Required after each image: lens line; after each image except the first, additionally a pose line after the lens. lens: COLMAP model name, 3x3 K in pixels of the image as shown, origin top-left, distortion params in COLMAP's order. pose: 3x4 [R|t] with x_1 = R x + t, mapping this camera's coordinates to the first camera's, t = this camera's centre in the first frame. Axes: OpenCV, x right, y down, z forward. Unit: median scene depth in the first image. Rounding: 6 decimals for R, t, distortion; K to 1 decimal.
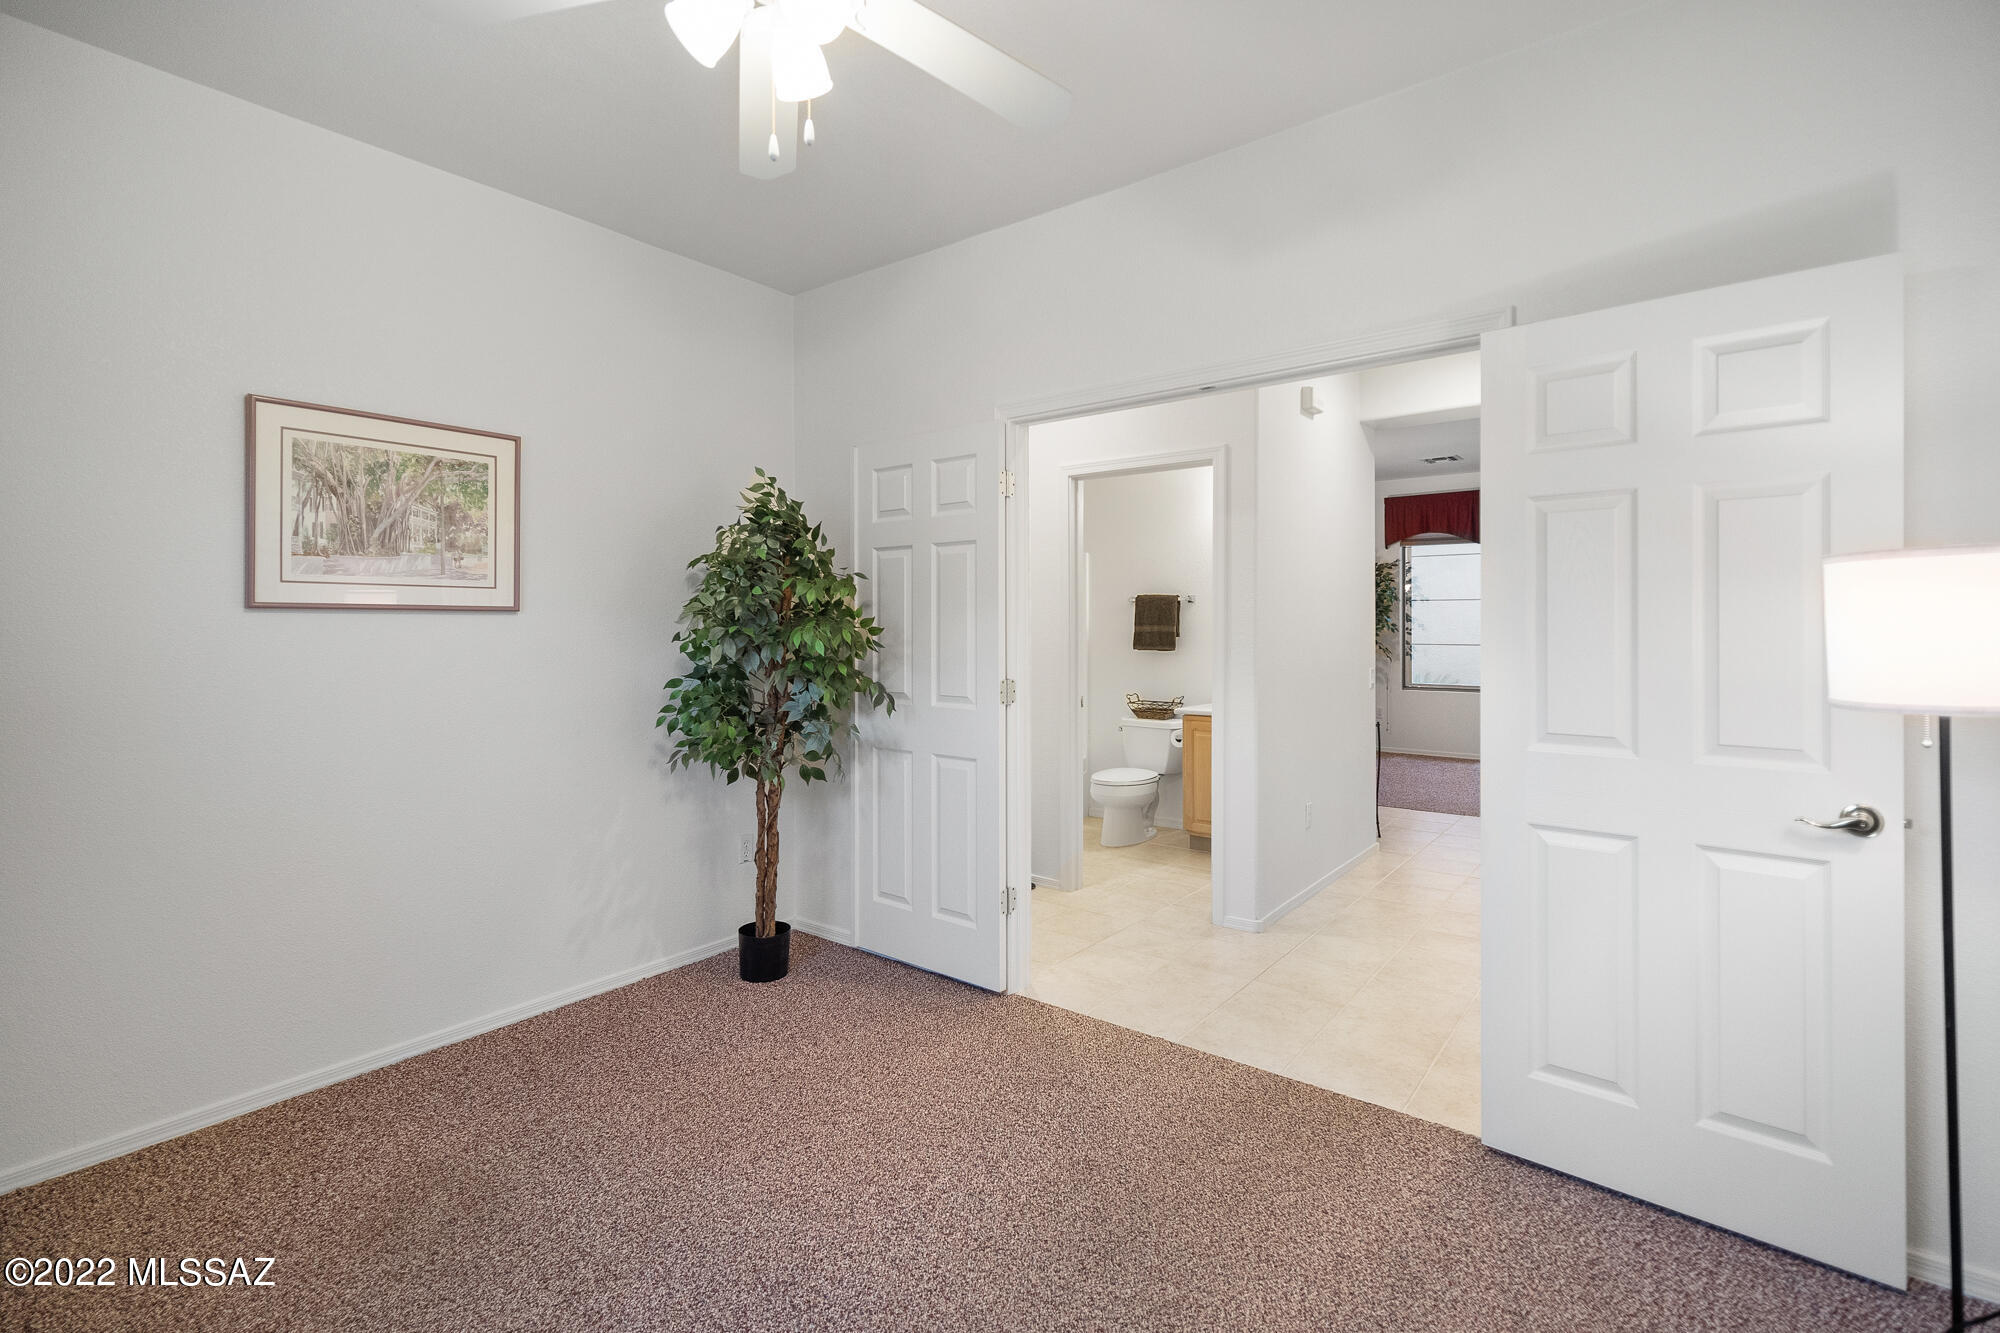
lens RADIAL K [[914.9, 0, 1000.4], [0, 914.9, 621.4], [0, 0, 1]] dist [-0.000606, -0.000355]
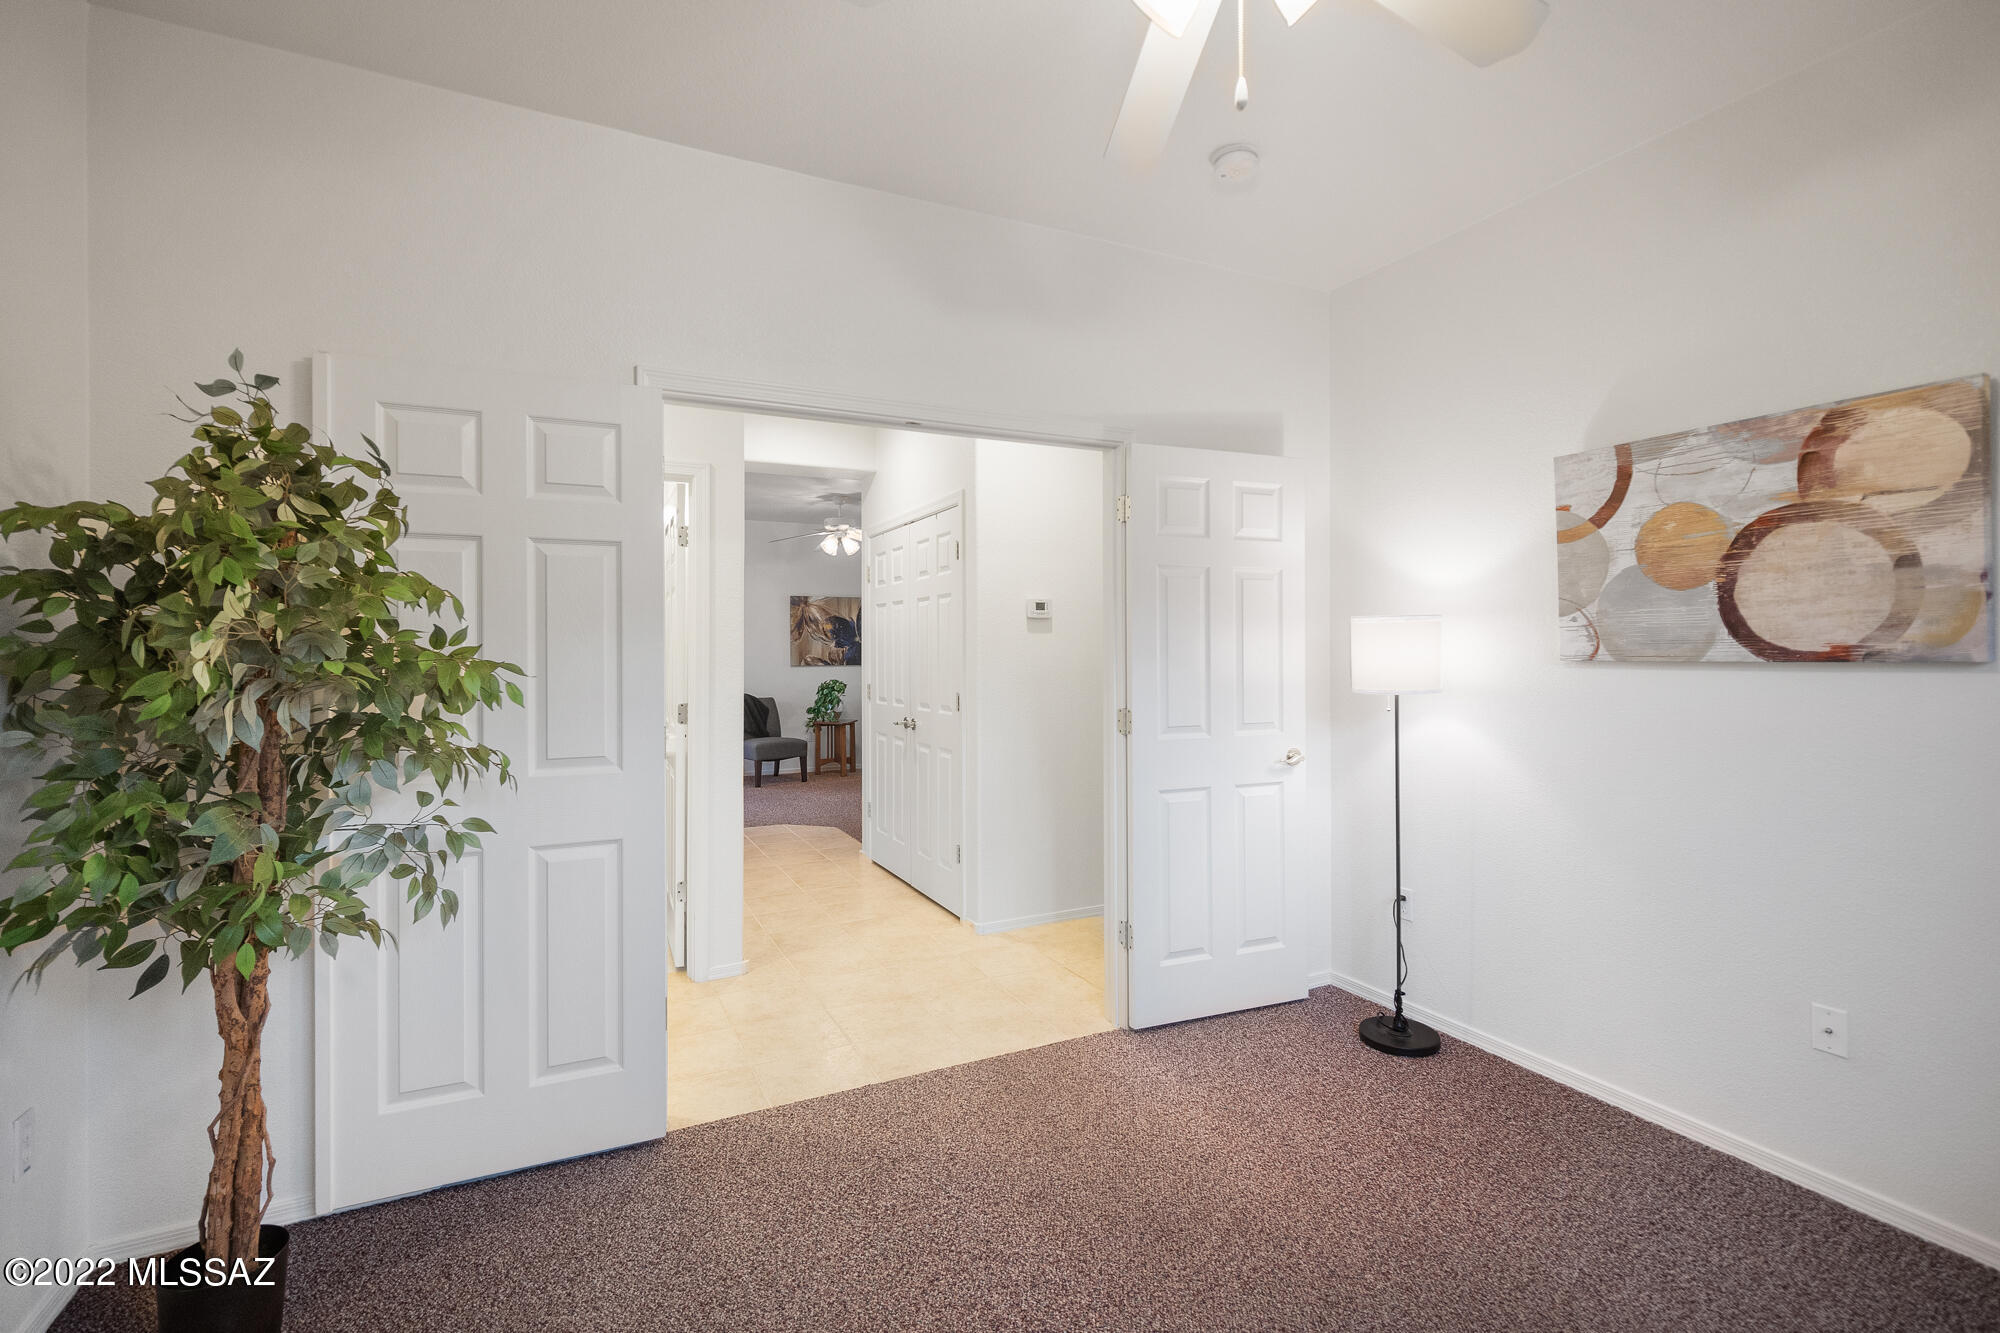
lens RADIAL K [[878.4, 0, 994.5], [0, 878.4, 653.1], [0, 0, 1]] dist [-0.000207, -0.000317]
pose [[0.446933, -0.000968, 0.894567, -0.729846], [0.003941, 0.999992, -0.000887, 0.003069], [-0.894559, 0.003922, 0.446933, 0.575022]]
